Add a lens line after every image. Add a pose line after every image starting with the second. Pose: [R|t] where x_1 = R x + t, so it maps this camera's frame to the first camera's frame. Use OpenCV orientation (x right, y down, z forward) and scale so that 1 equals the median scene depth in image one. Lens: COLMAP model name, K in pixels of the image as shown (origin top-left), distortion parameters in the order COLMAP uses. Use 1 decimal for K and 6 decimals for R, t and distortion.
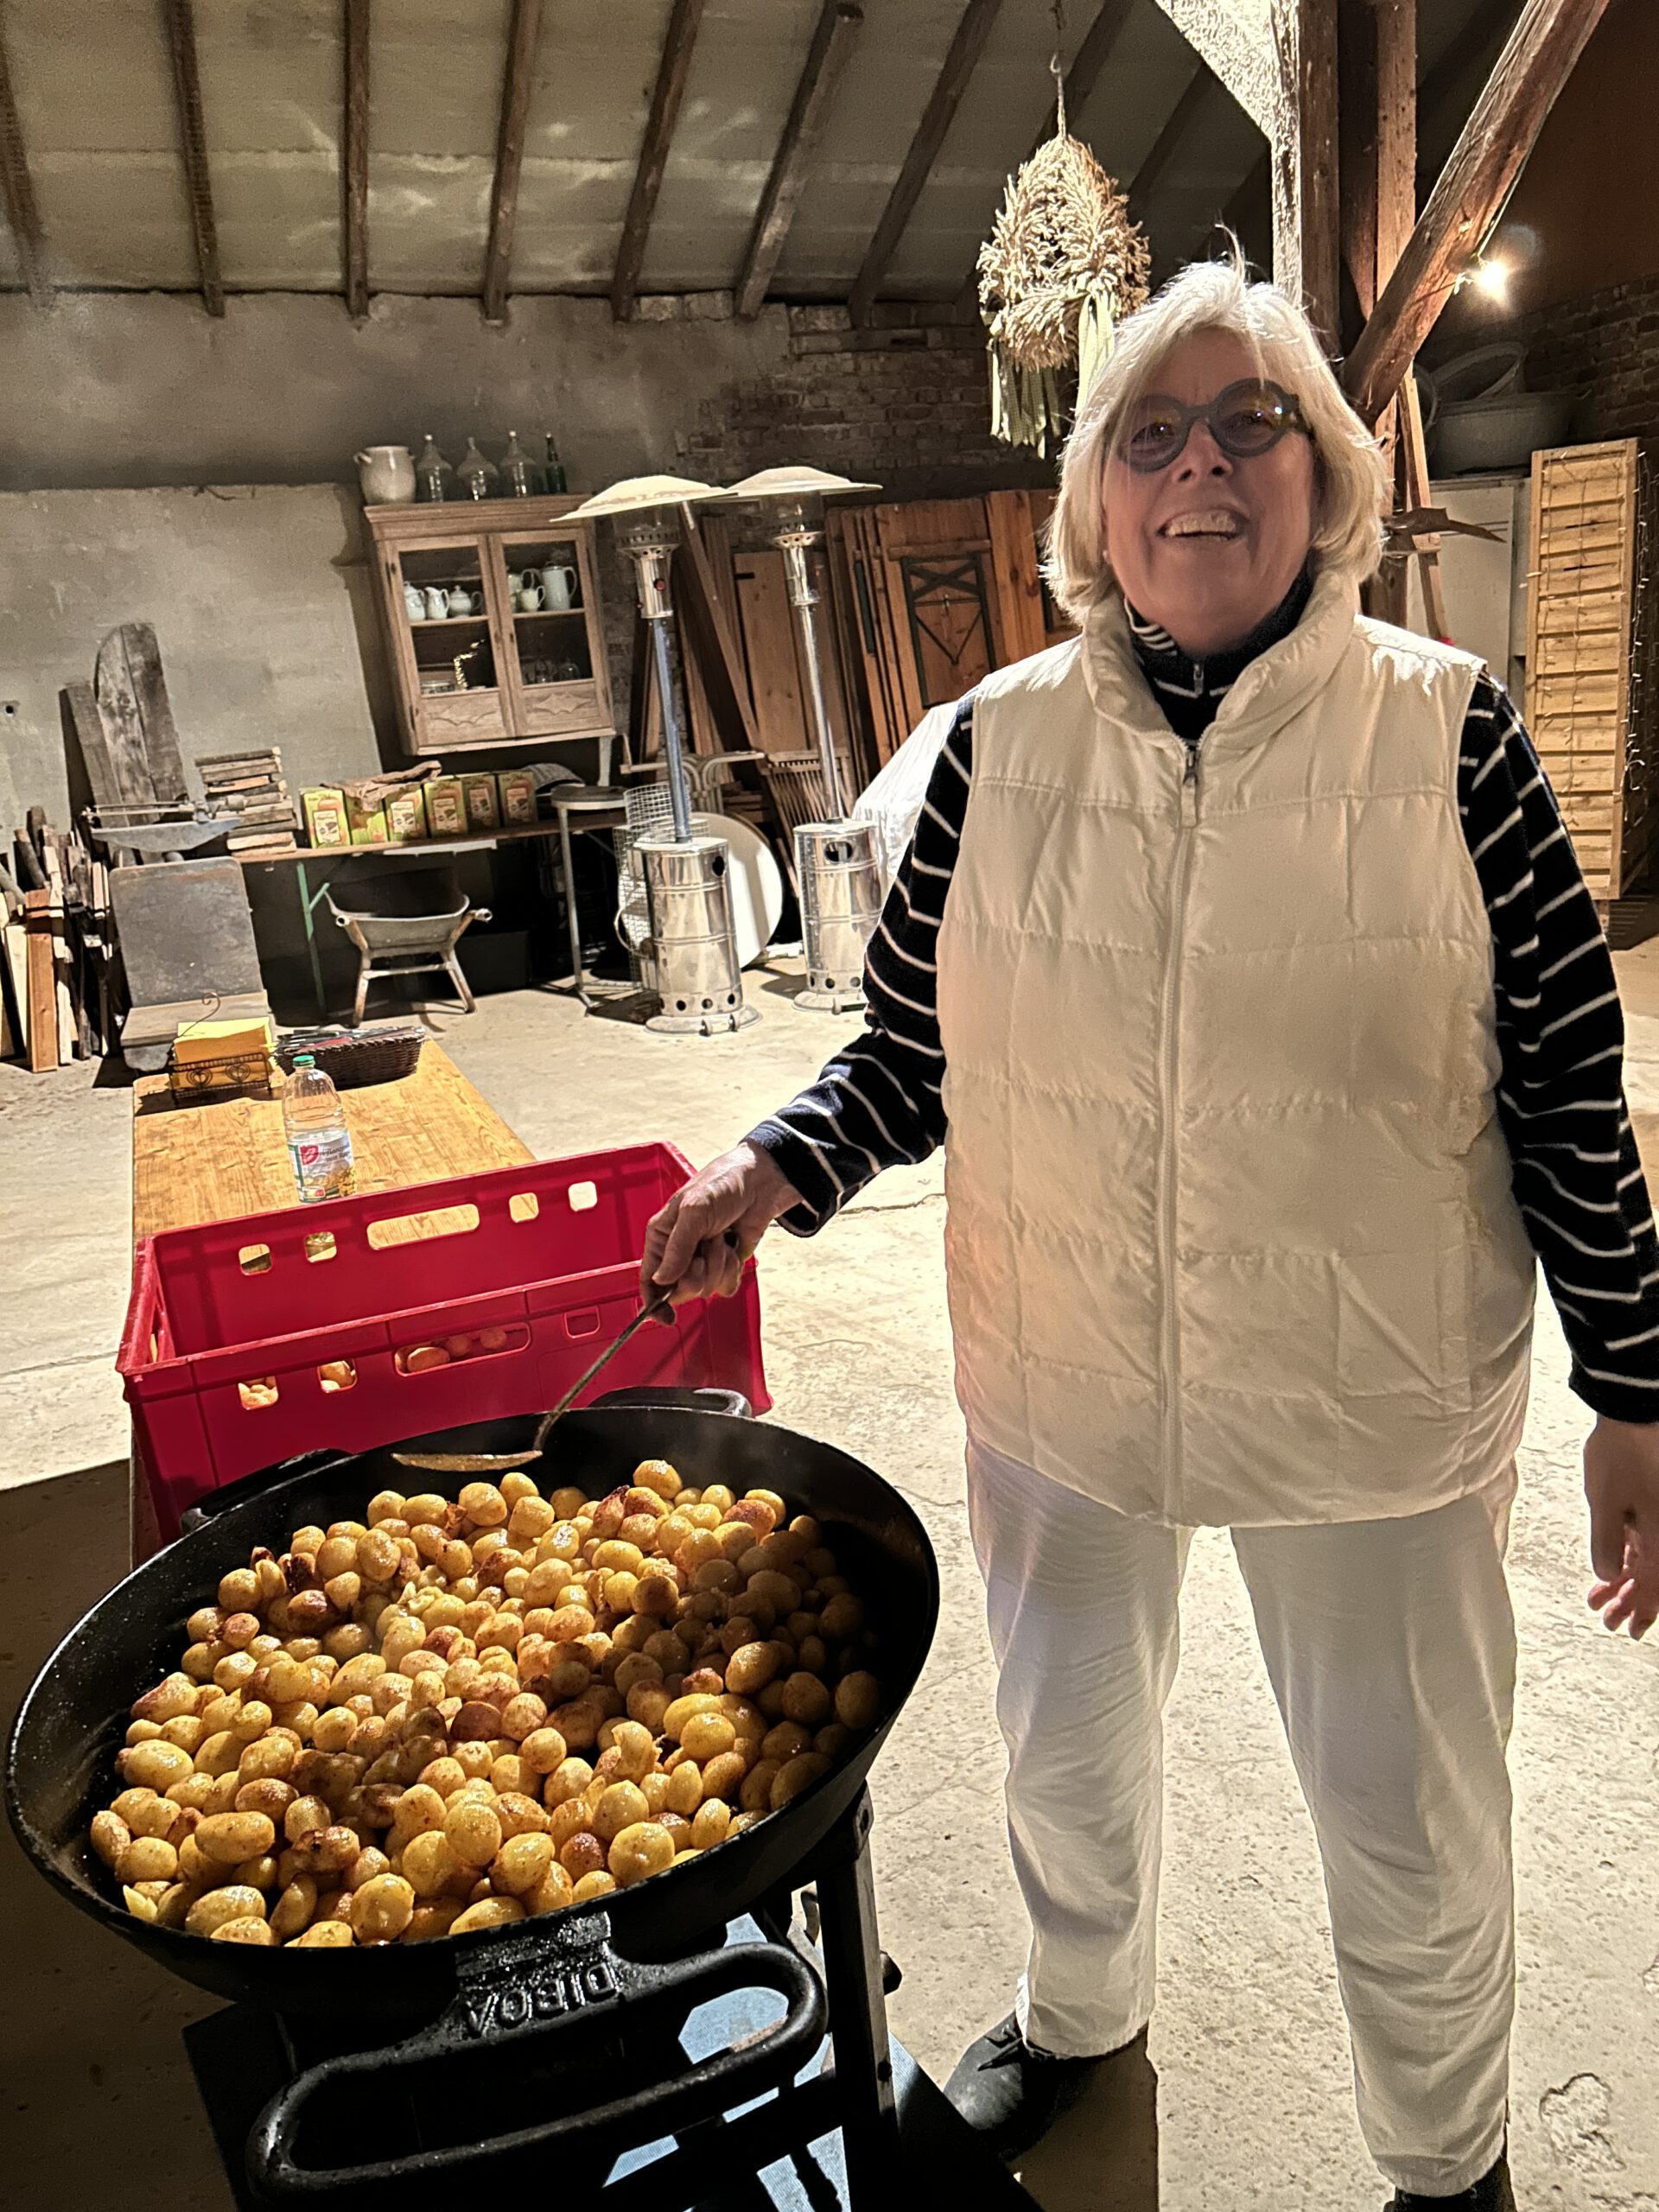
lens RADIAL K [[1648.1, 0, 853.2], [0, 1648.1, 1117.8], [0, 0, 1]] dist [0.054871, -0.074528]
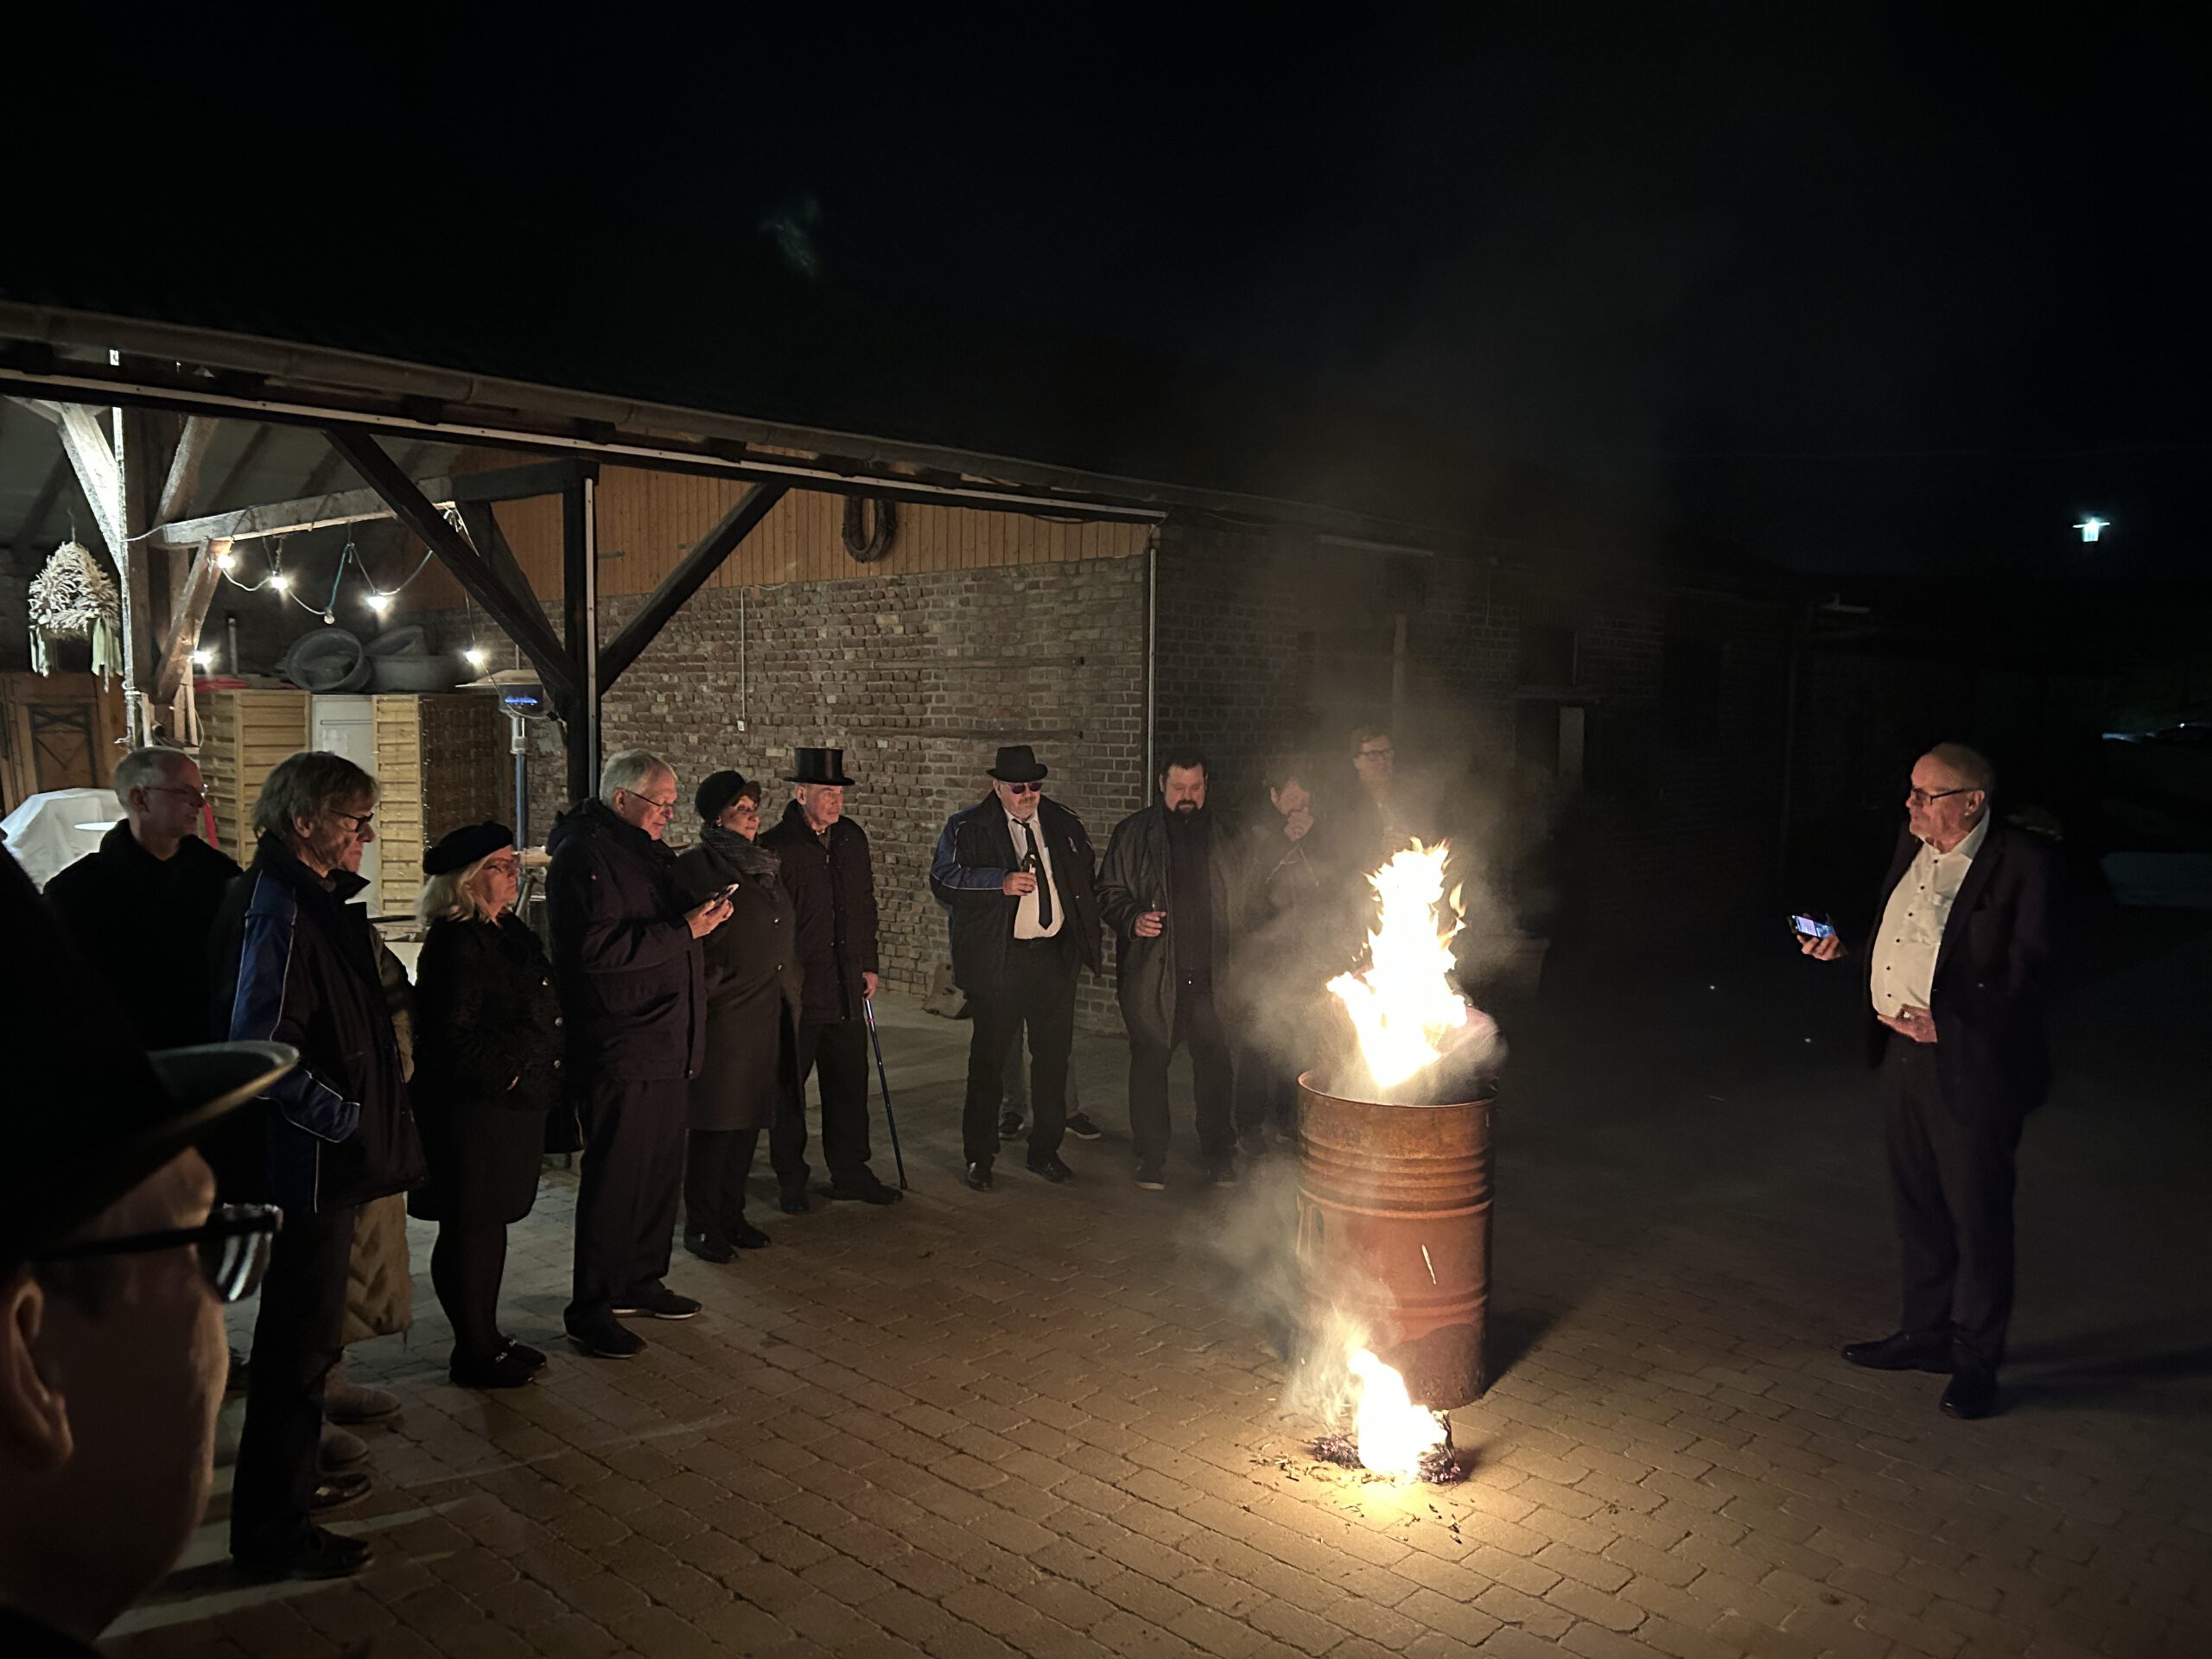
lens RADIAL K [[1648.1, 0, 1110.5], [0, 1648.1, 840.8], [0, 0, 1]] dist [0.054871, -0.074528]
pose [[0.858739, 0.045866, 0.510357, 0.124361], [0.065937, 0.977815, -0.198823, 0.209631], [-0.508154, 0.204388, 0.836663, -0.978611]]
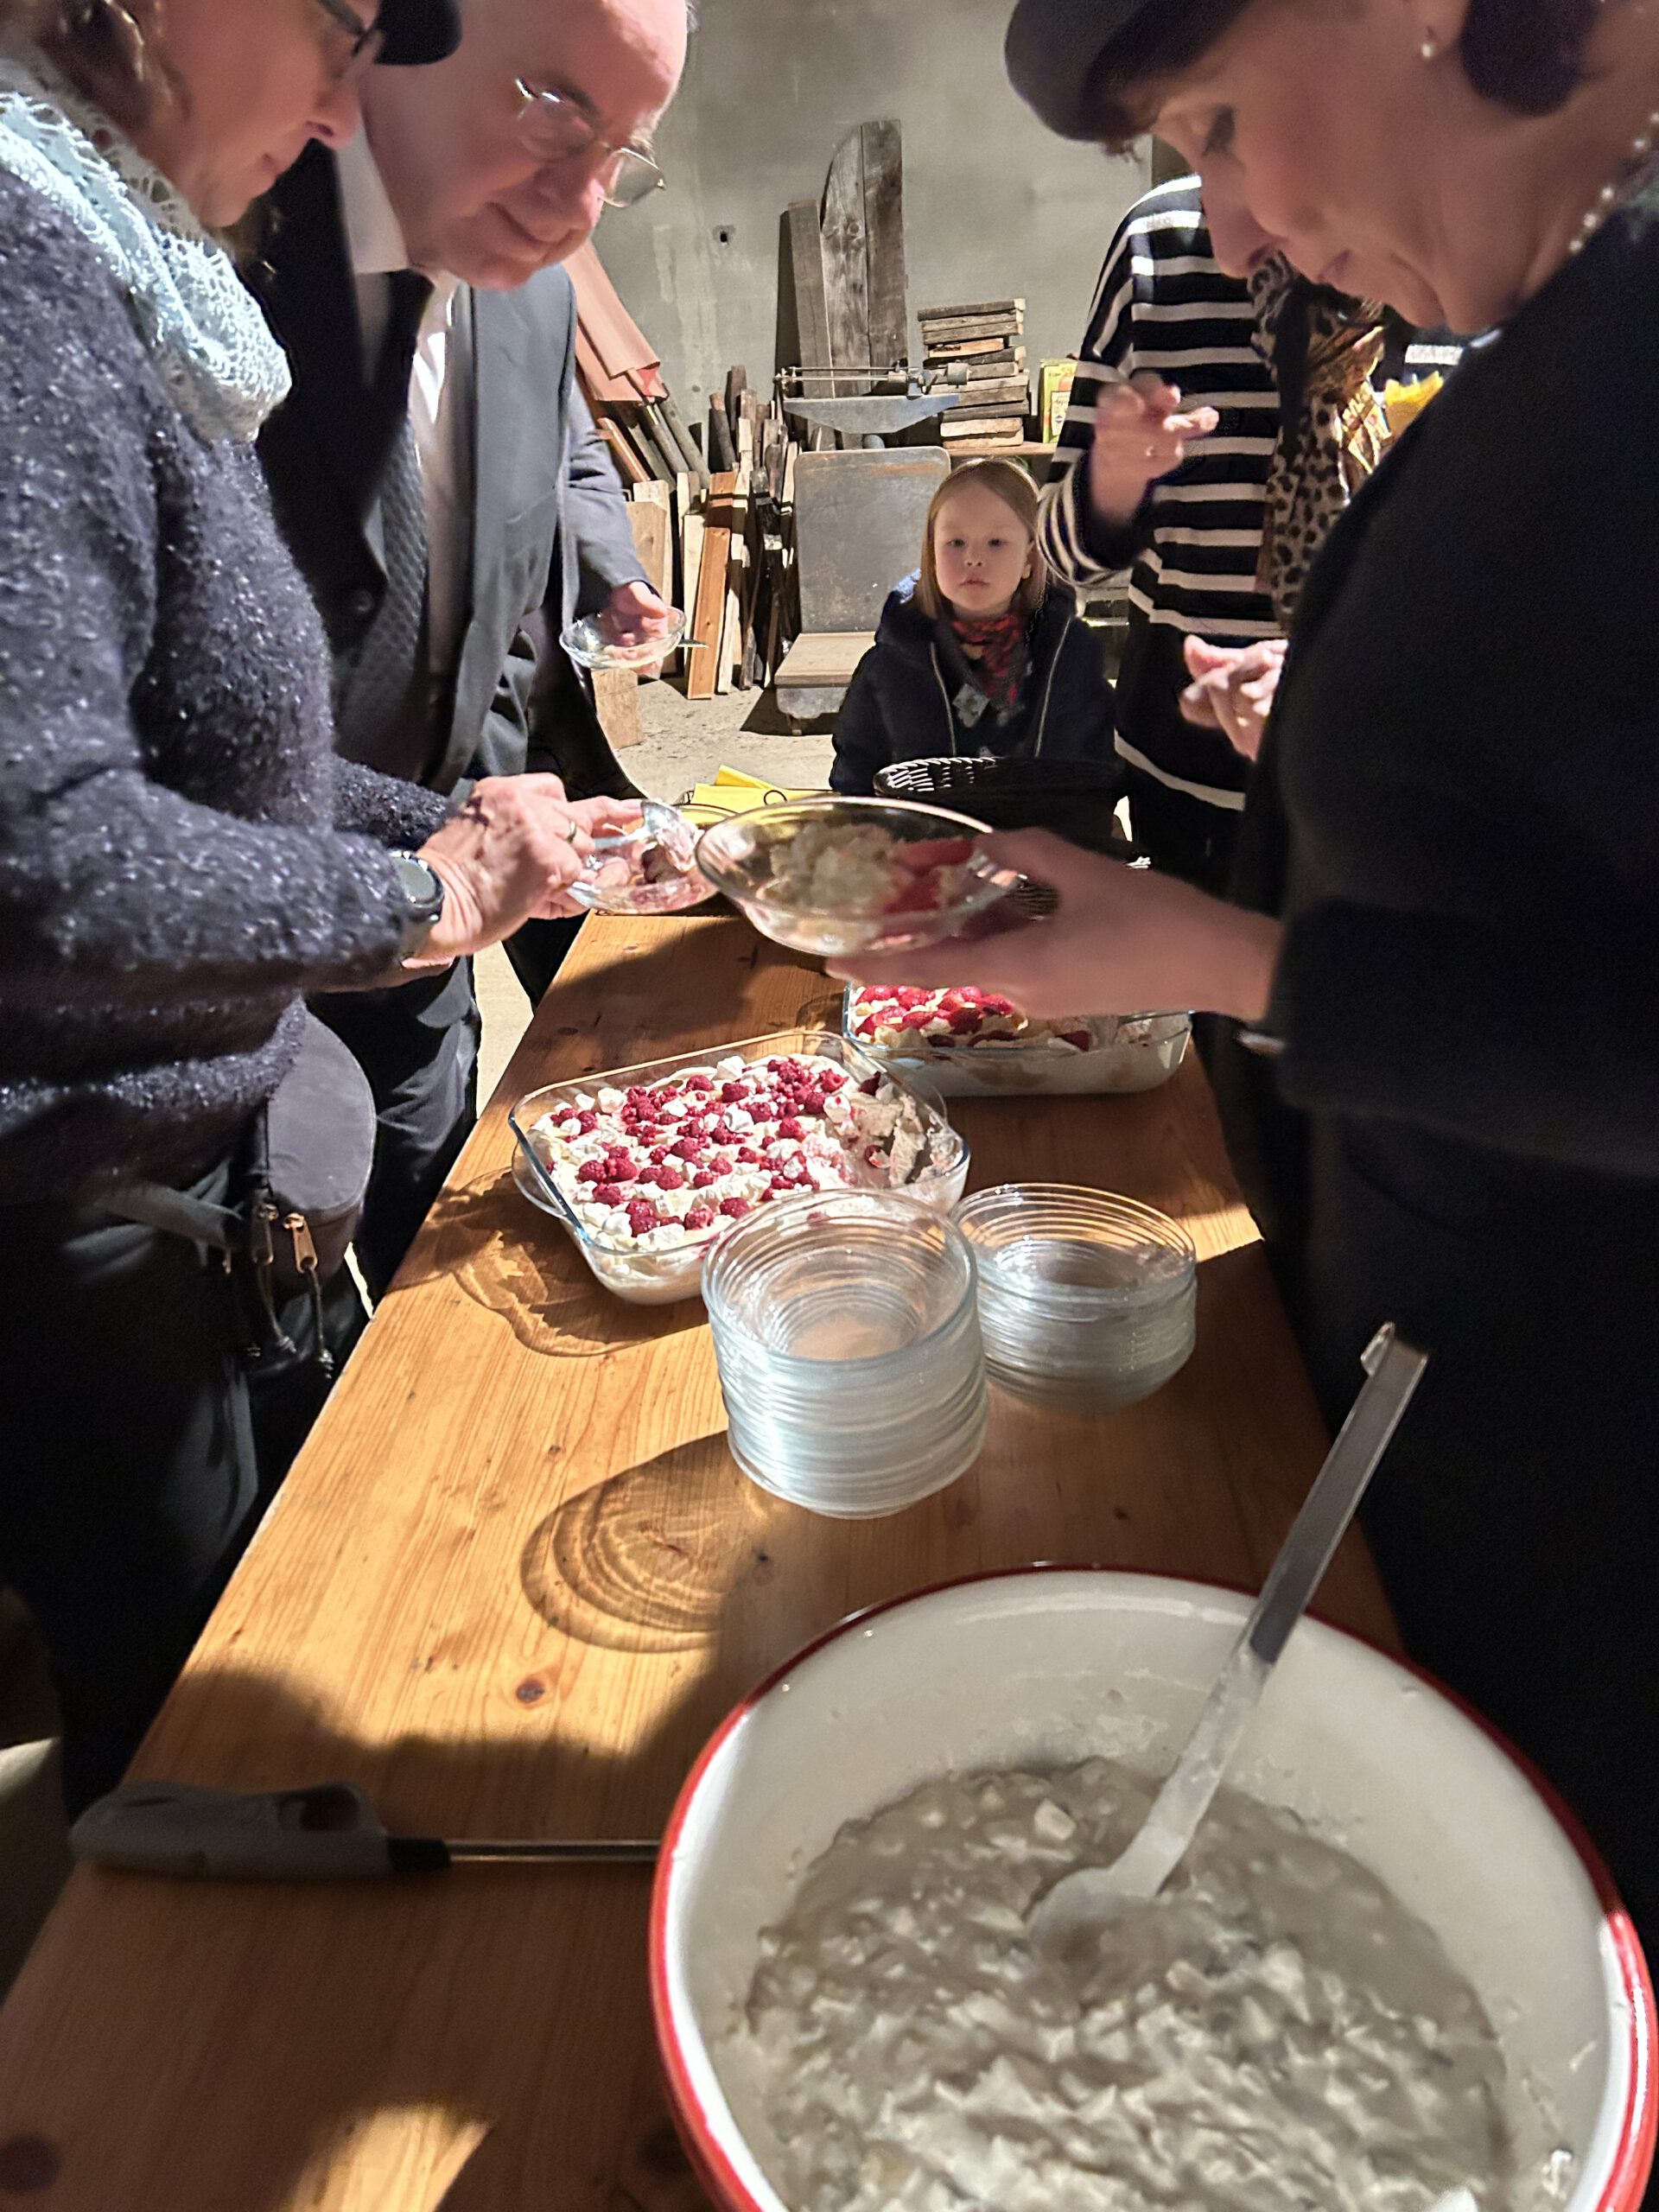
lens RADIAL K [[1648.1, 0, 833.6], [0, 1648.1, 1102.2], [0, 0, 1]] dist [0.054871, -0.074528]
pose [[0.900005, 0.222957, -0.374540, -0.055740], [-0.140082, 0.961643, 0.235837, -0.036140], [0.412756, -0.159788, 0.896717, 0.218568]]
